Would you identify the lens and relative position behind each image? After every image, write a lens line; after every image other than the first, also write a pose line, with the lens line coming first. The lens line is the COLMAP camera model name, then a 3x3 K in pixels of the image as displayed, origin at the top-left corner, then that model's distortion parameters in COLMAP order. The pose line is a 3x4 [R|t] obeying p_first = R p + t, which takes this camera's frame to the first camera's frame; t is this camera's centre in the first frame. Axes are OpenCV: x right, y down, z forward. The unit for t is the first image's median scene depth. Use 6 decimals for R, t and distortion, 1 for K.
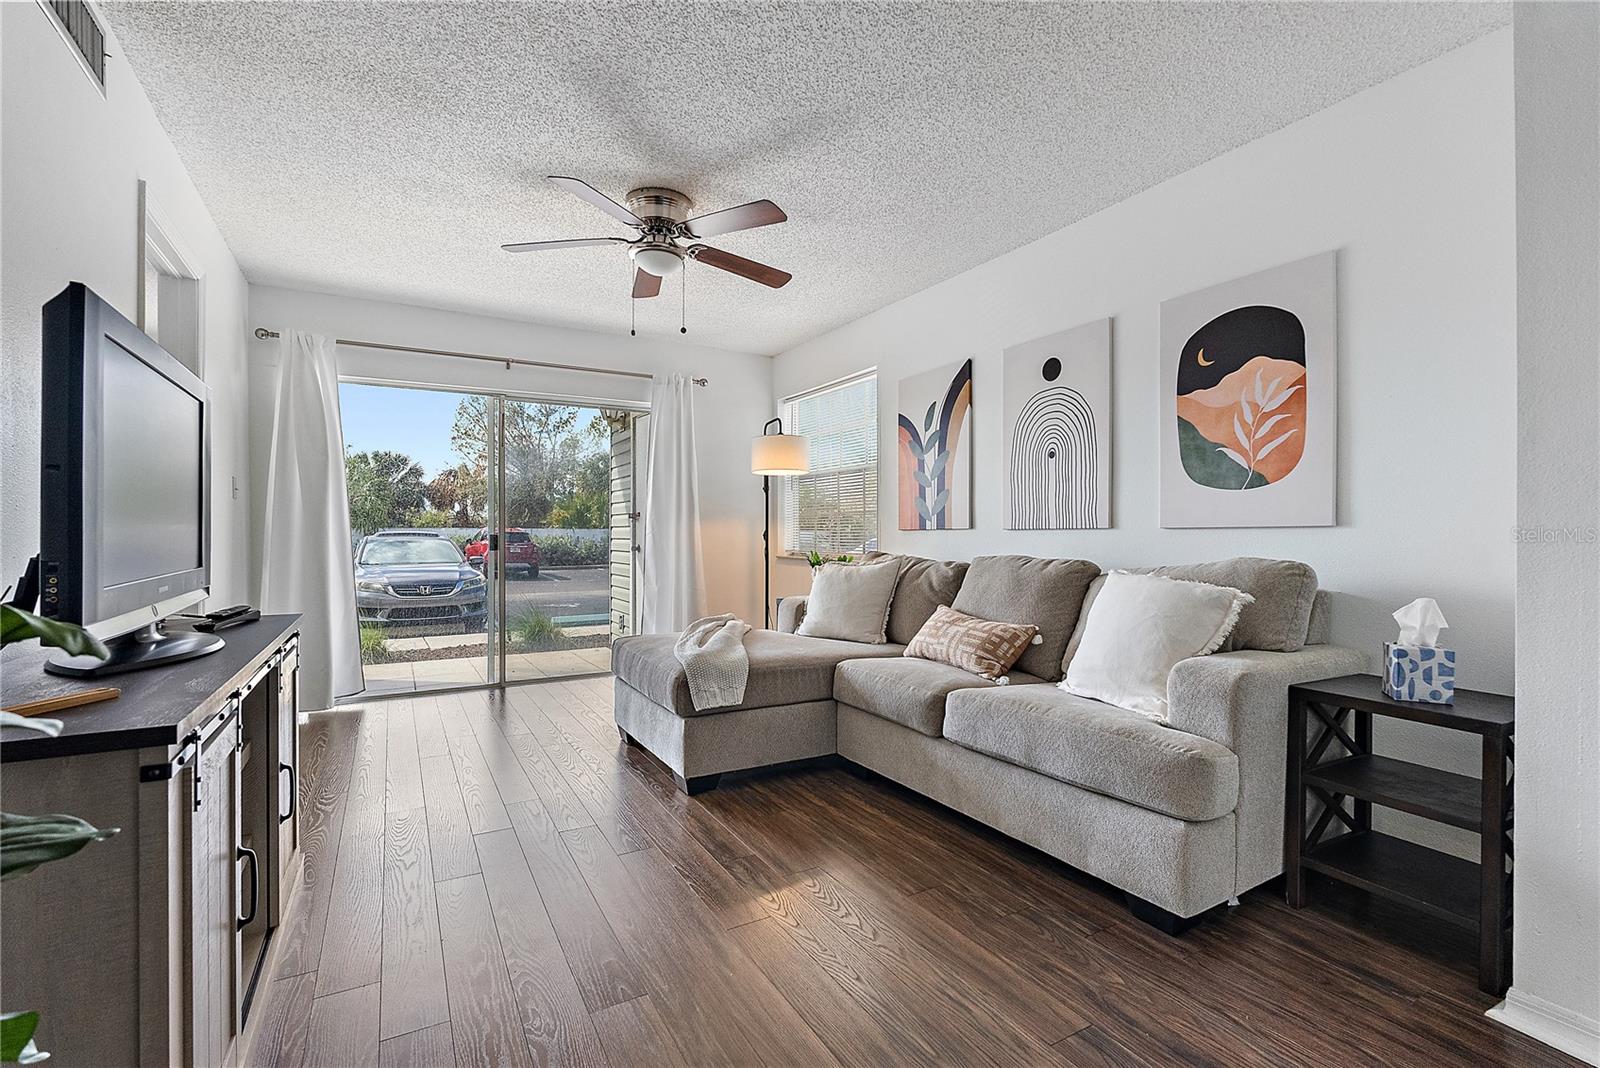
lens RADIAL K [[715.2, 0, 806.4], [0, 715.2, 535.2], [0, 0, 1]] dist [-0.003280, 0.000364]
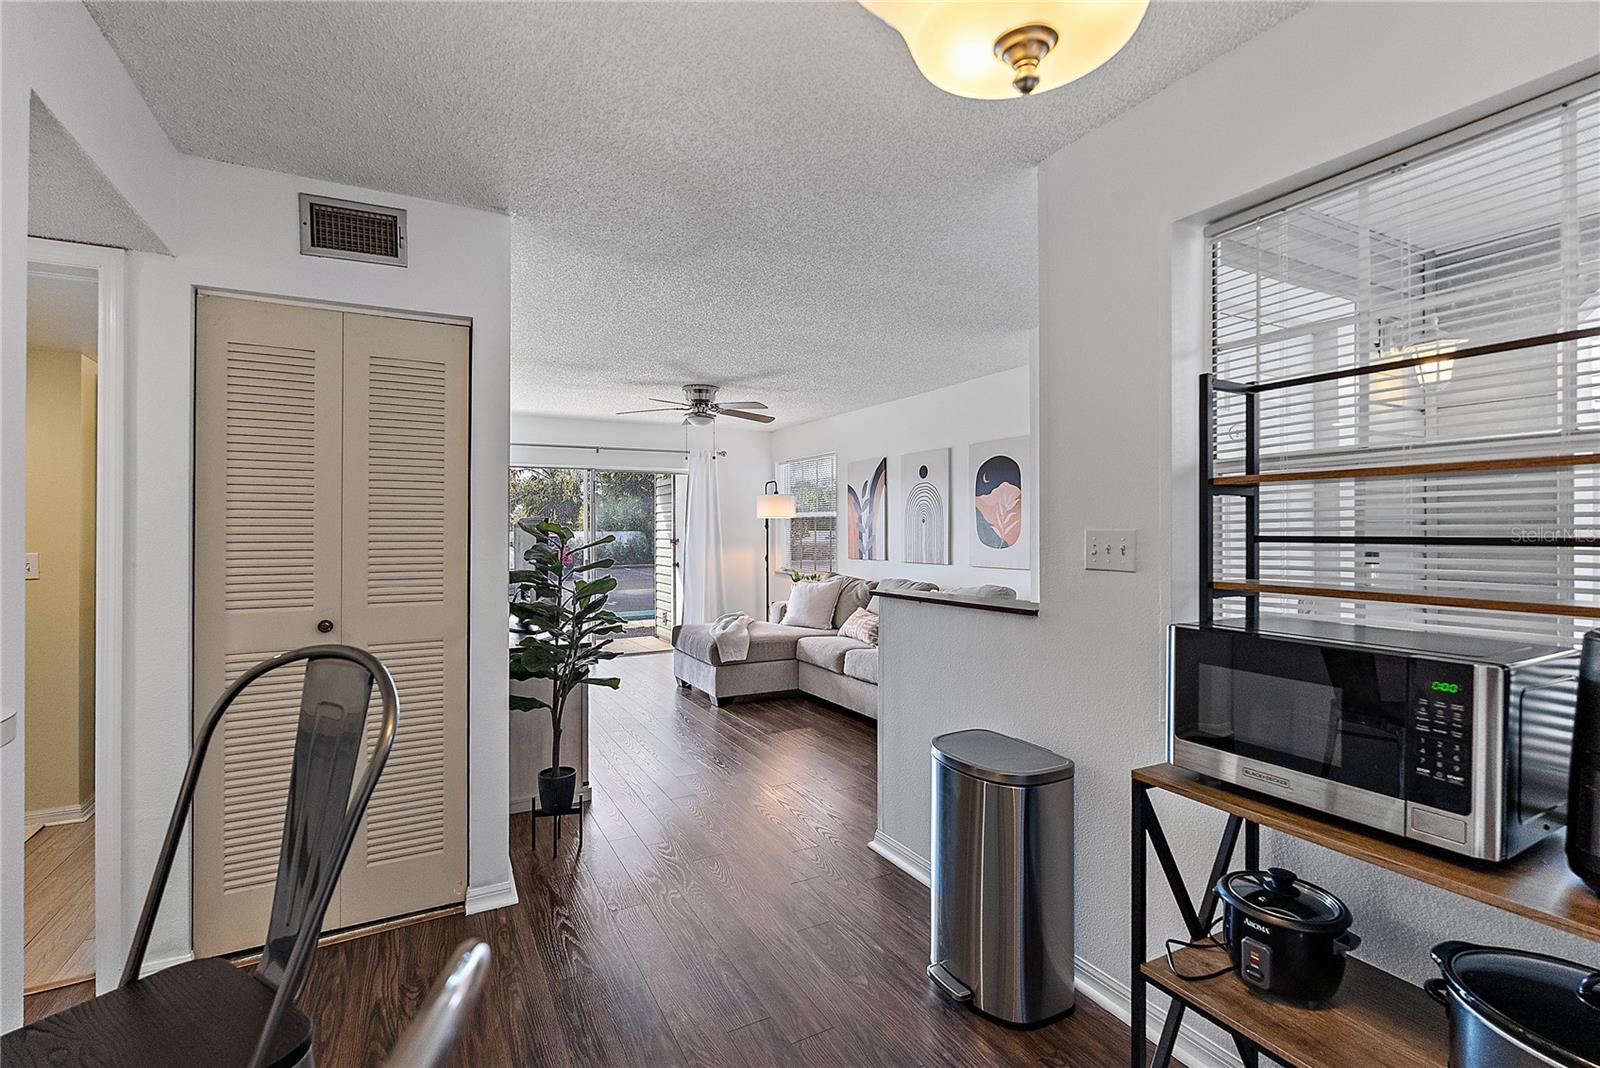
lens RADIAL K [[715.2, 0, 796.4], [0, 715.2, 532.0], [0, 0, 1]] dist [-0.003280, 0.000364]
pose [[0.999184, -0.004342, -0.040156, 0.101331], [0.004374, 0.999990, 0.000718, -0.086652], [0.040152, -0.000893, 0.999193, -0.742639]]
